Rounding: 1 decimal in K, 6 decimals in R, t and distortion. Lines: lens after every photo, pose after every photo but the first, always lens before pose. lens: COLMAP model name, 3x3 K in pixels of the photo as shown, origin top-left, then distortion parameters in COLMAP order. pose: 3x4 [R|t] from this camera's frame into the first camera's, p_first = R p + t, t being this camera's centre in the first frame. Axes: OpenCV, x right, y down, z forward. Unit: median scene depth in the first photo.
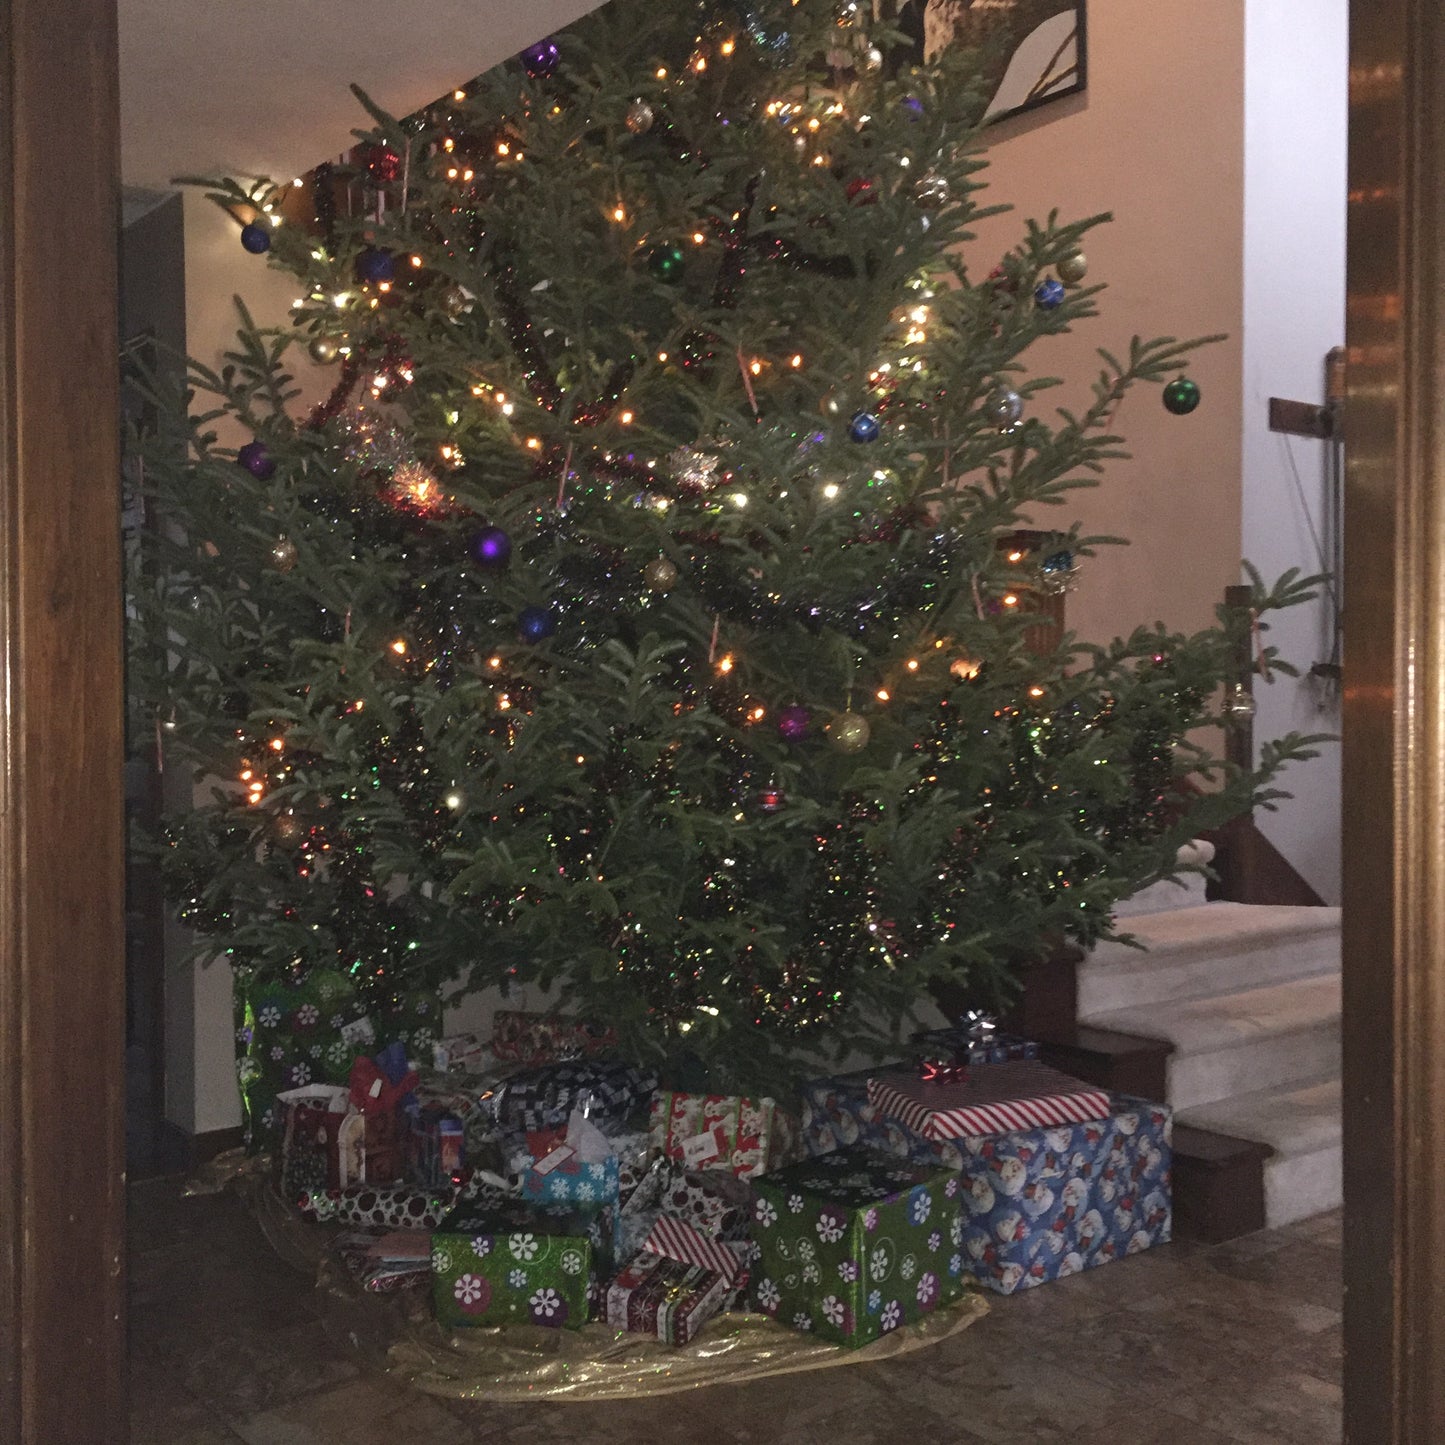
lens RADIAL K [[1544.6, 0, 719.6], [0, 1544.6, 726.3], [0, 0, 1]] dist [0.008948, 0.000000]
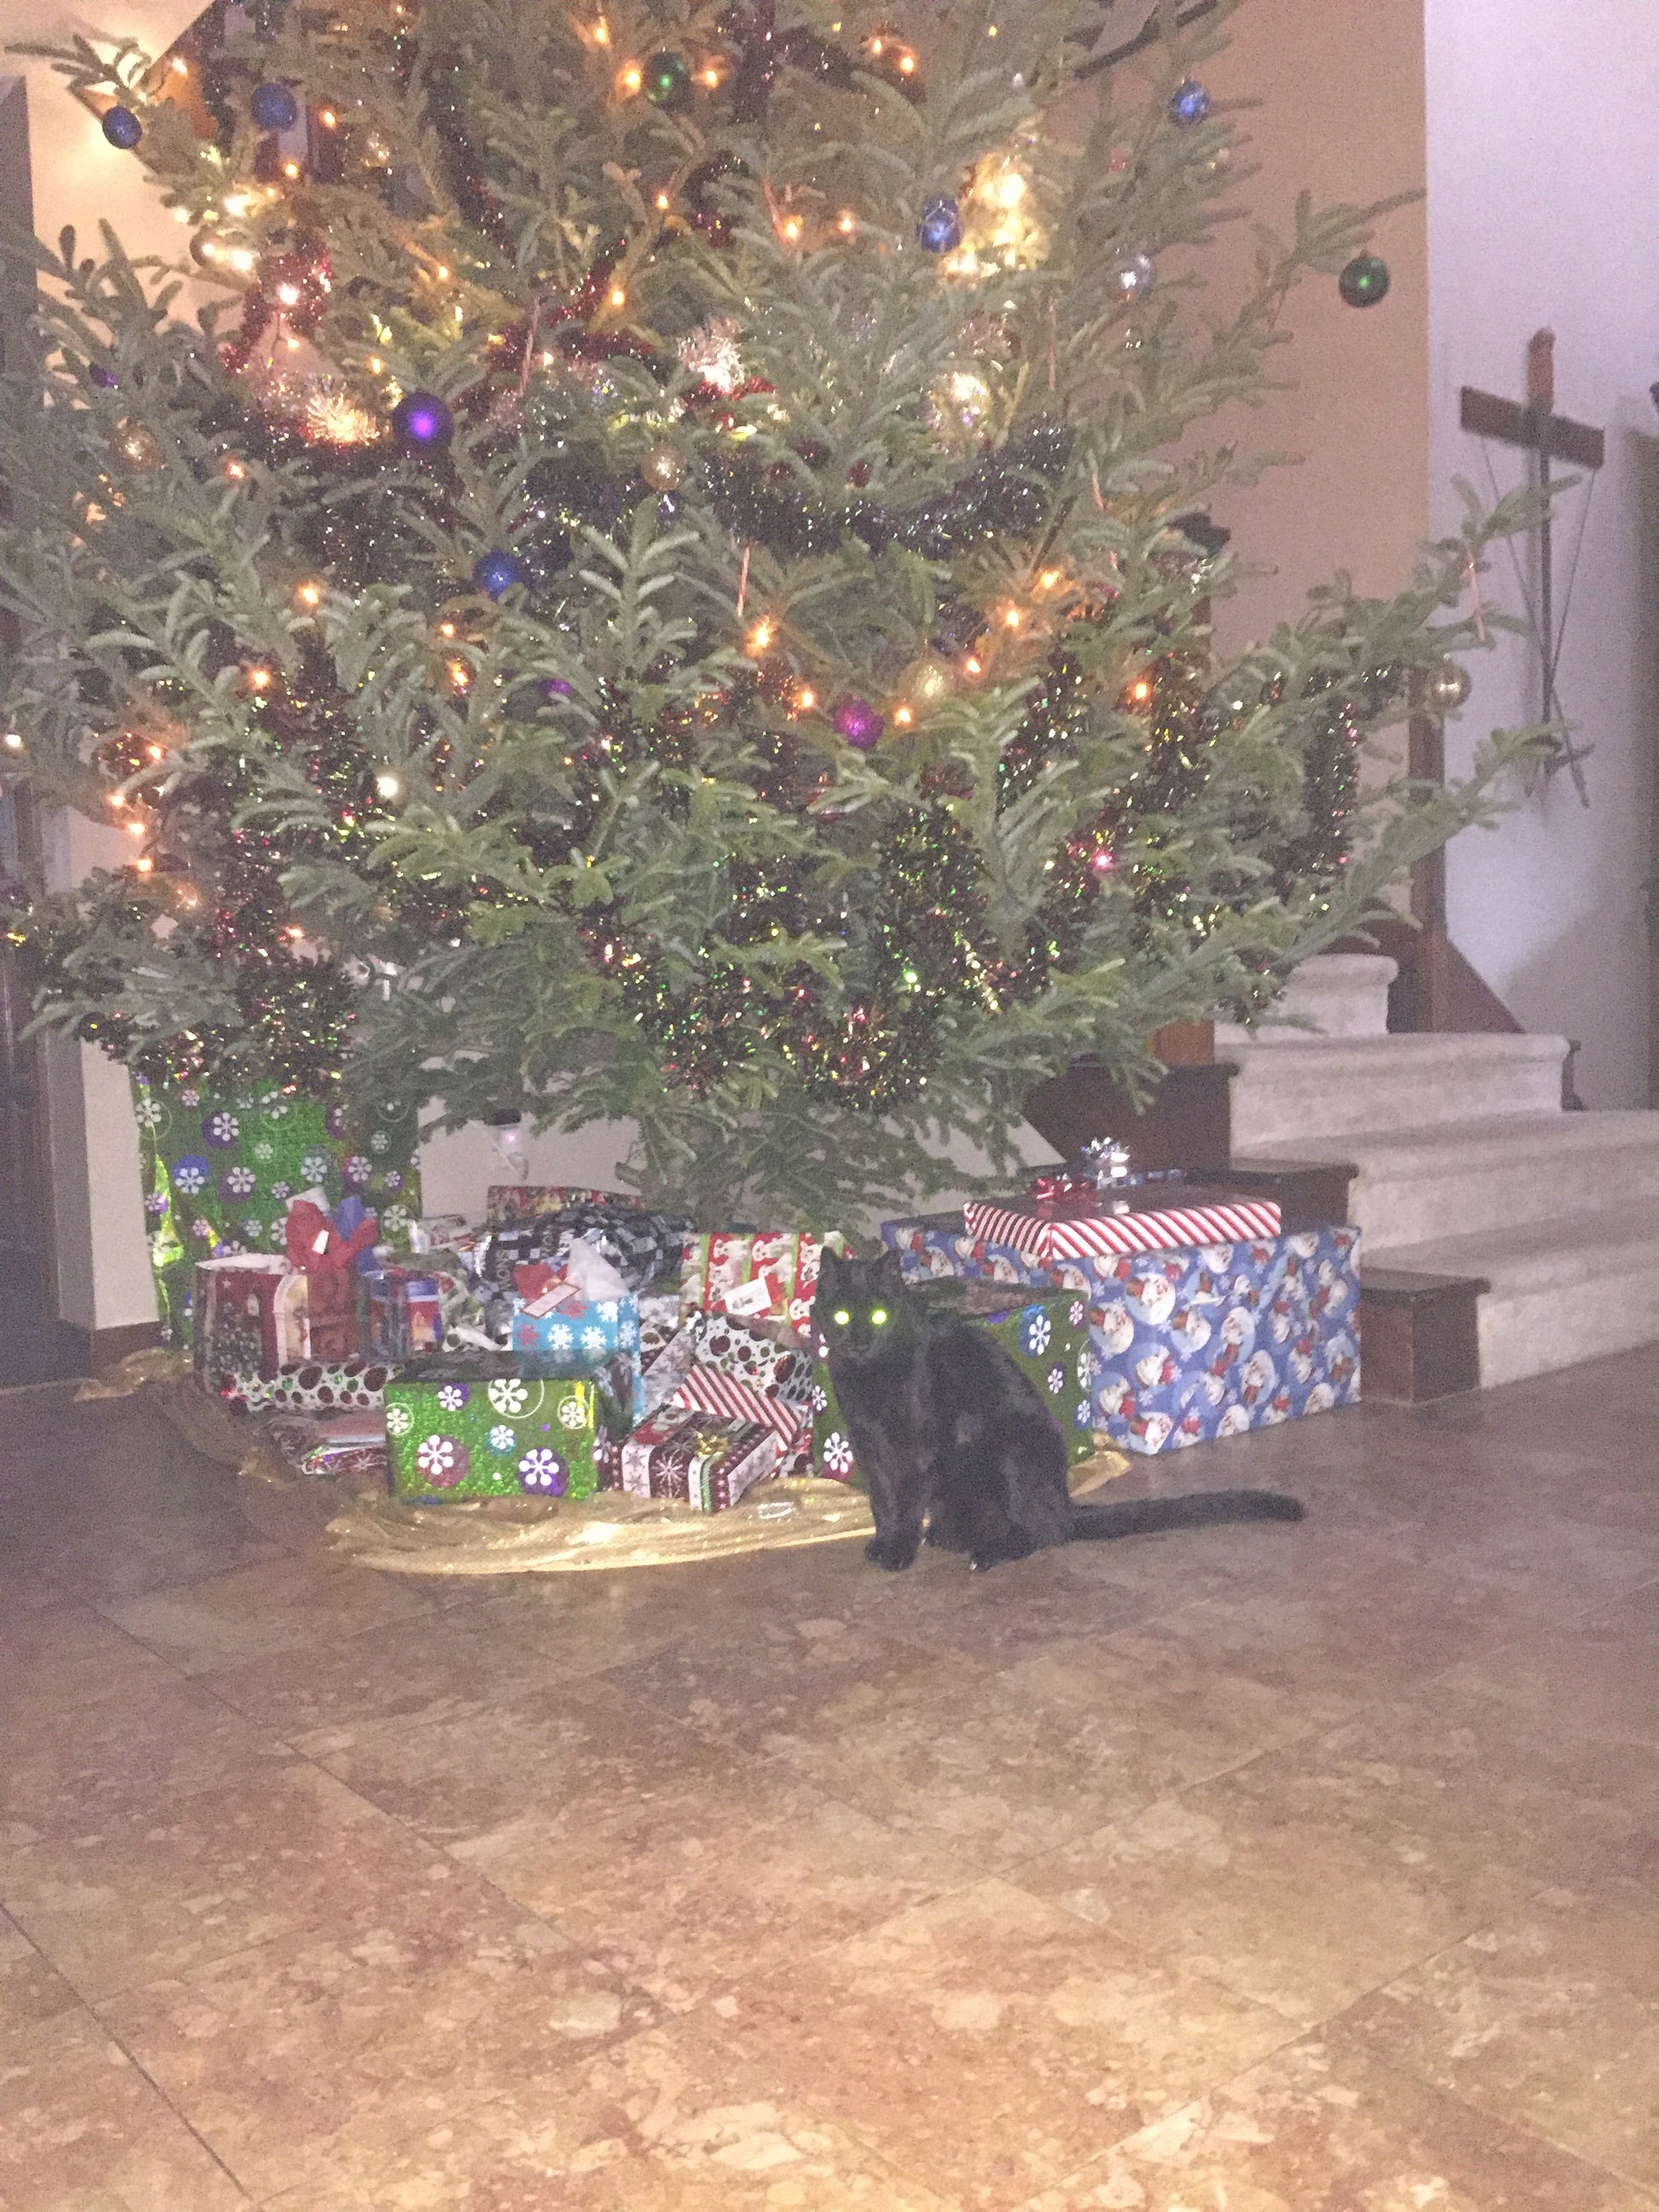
lens RADIAL K [[1800.4, 0, 827.5], [0, 1800.4, 1098.3], [0, 0, 1]] dist [0.017924, -0.038651]
pose [[0.999449, -0.025571, 0.021157, 0.011042], [0.024493, 0.998463, 0.049714, 0.134561], [-0.022396, -0.049169, 0.998539, 0.118141]]
